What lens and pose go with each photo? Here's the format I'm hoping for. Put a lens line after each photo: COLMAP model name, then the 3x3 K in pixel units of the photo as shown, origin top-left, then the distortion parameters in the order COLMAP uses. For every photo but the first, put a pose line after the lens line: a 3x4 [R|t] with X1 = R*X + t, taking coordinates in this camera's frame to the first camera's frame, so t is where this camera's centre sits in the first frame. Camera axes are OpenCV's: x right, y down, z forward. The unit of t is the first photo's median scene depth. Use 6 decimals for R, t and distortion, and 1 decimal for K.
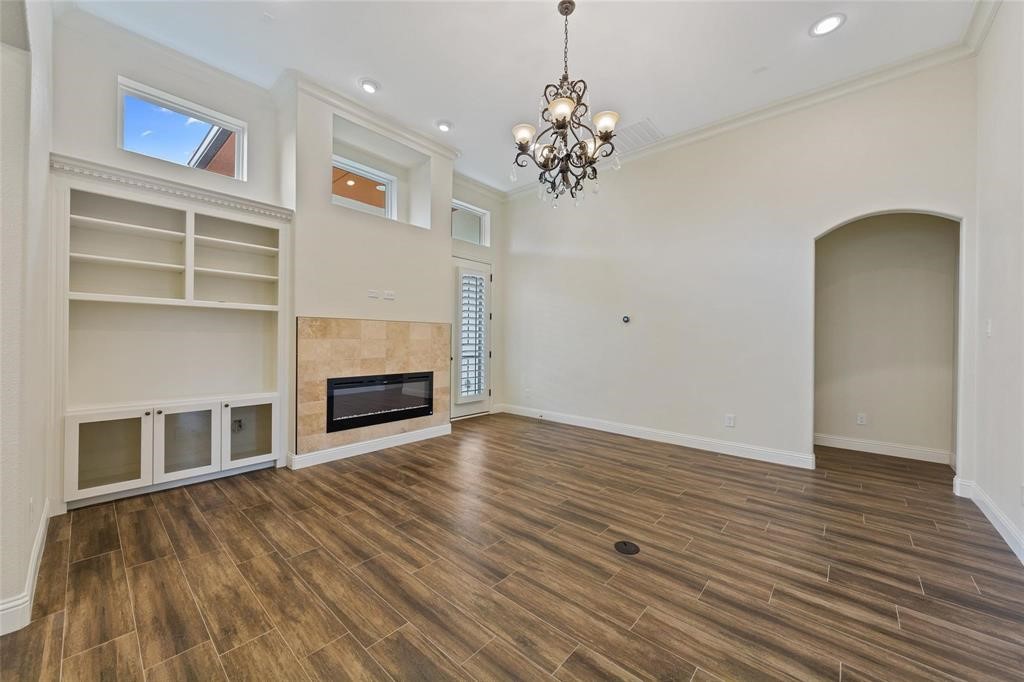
lens RADIAL K [[378.7, 0, 511.2], [0, 378.7, 339.7], [0, 0, 1]] dist [0.005960, -0.005566]
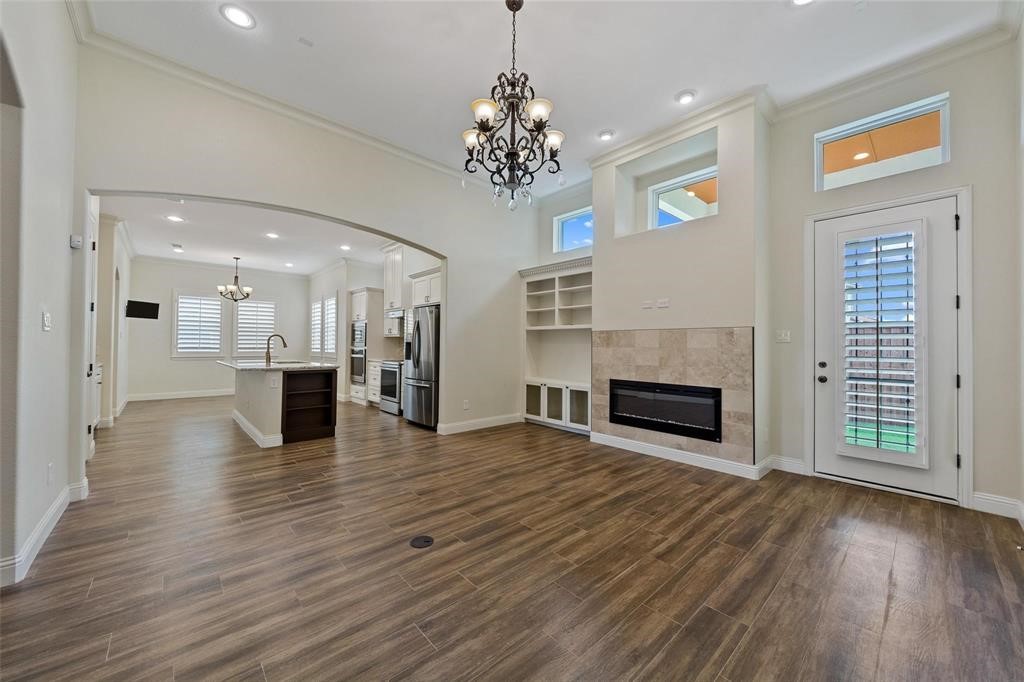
lens RADIAL K [[378.7, 0, 511.2], [0, 378.7, 339.7], [0, 0, 1]] dist [0.005960, -0.005566]
pose [[-0.106889, -0.025874, -0.993934, 0.850286], [-0.012331, 0.999619, -0.024696, 0.008774], [0.994195, 0.009617, -0.107167, 0.862378]]
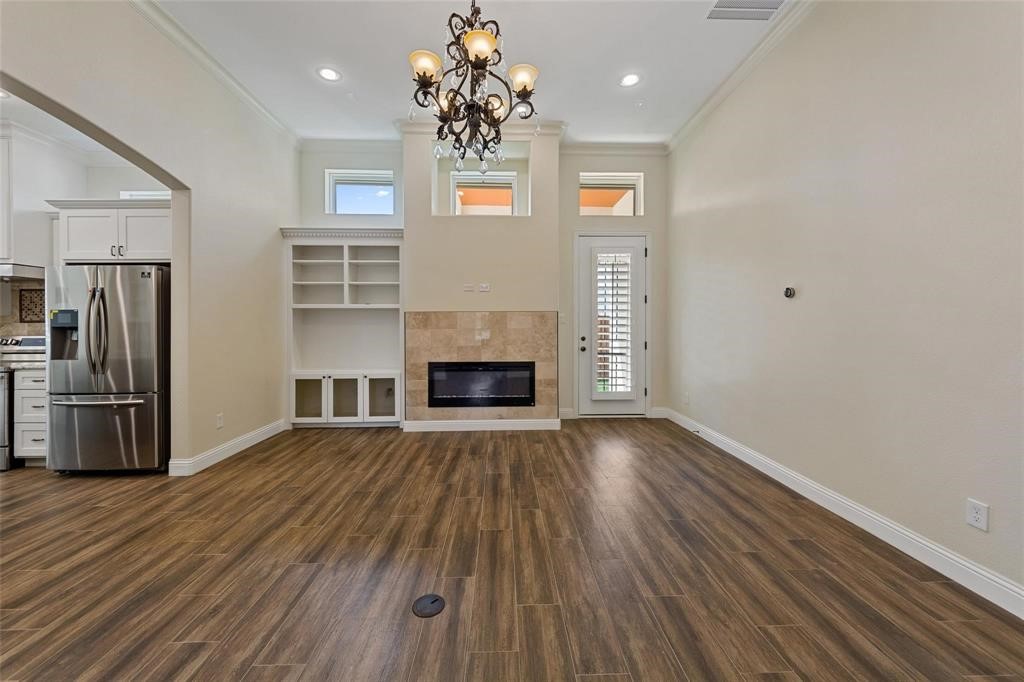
lens RADIAL K [[385.9, 0, 514.8], [0, 385.9, 325.1], [0, 0, 1]] dist [-0.000257, -0.000439]
pose [[0.689502, -0.011723, -0.724189, 0.630749], [0.009429, 0.999930, -0.007210, -0.003359], [0.724222, -0.001857, 0.689564, 0.379011]]
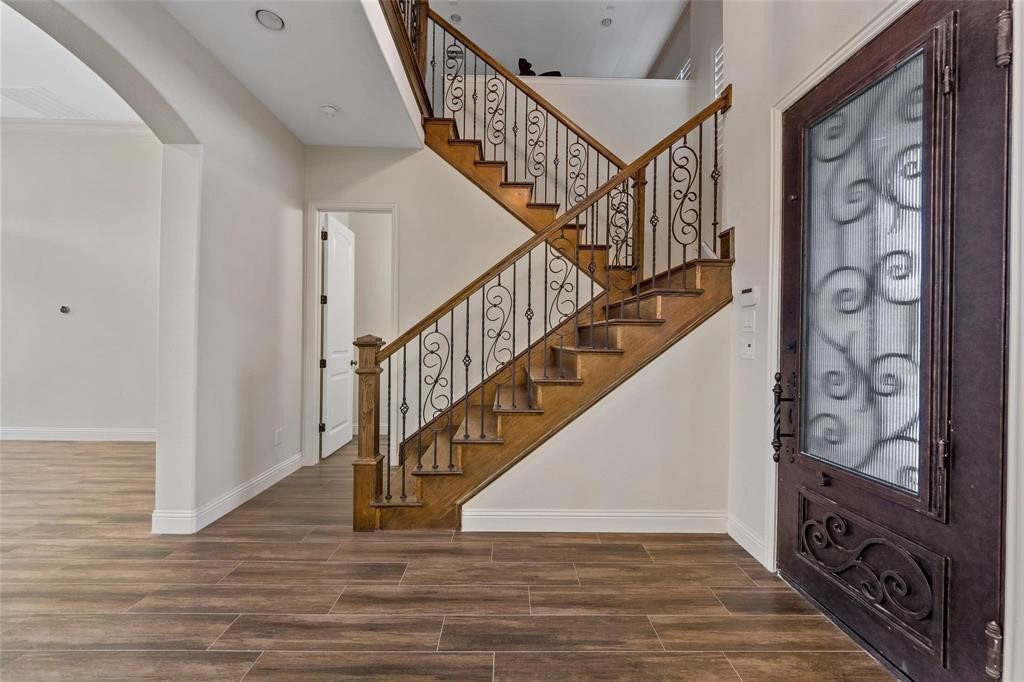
lens RADIAL K [[378.7, 0, 511.2], [0, 378.7, 339.7], [0, 0, 1]] dist [0.005960, -0.005566]
pose [[0.737972, -0.003922, 0.674820, 0.678188], [-0.002453, 0.999961, 0.008495, 0.009471], [-0.674827, -0.007924, 0.737934, -0.502909]]
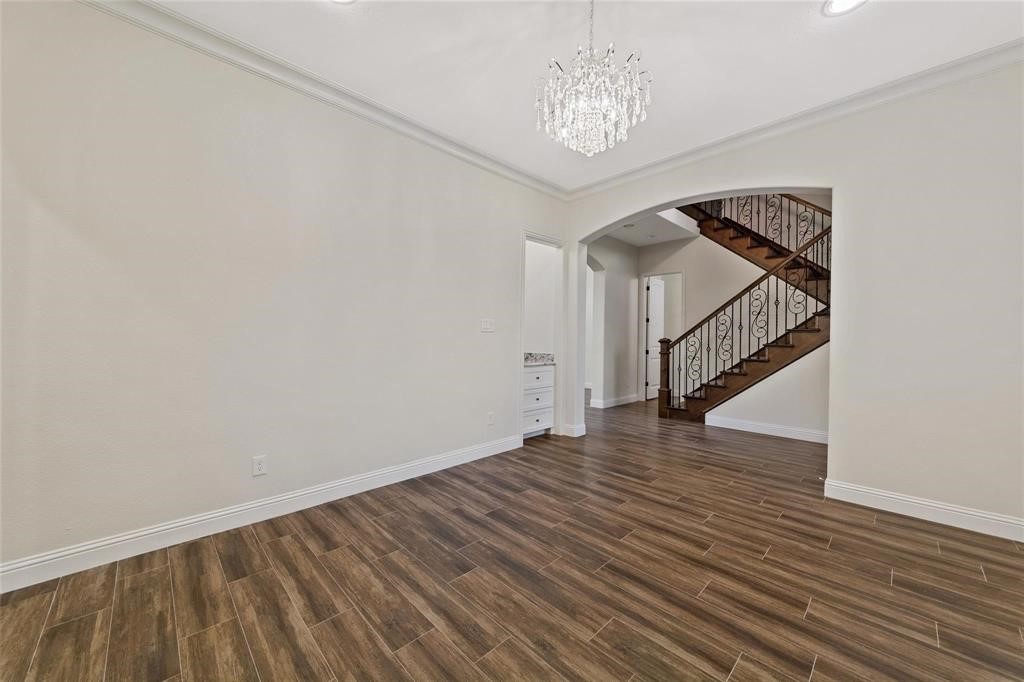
lens RADIAL K [[378.7, 0, 511.2], [0, 378.7, 339.7], [0, 0, 1]] dist [0.005960, -0.005566]
pose [[0.997586, -0.002223, -0.069404, 0.398010], [0.002423, 0.999993, 0.002796, 0.008571], [0.069397, -0.002958, 0.997585, -1.515435]]
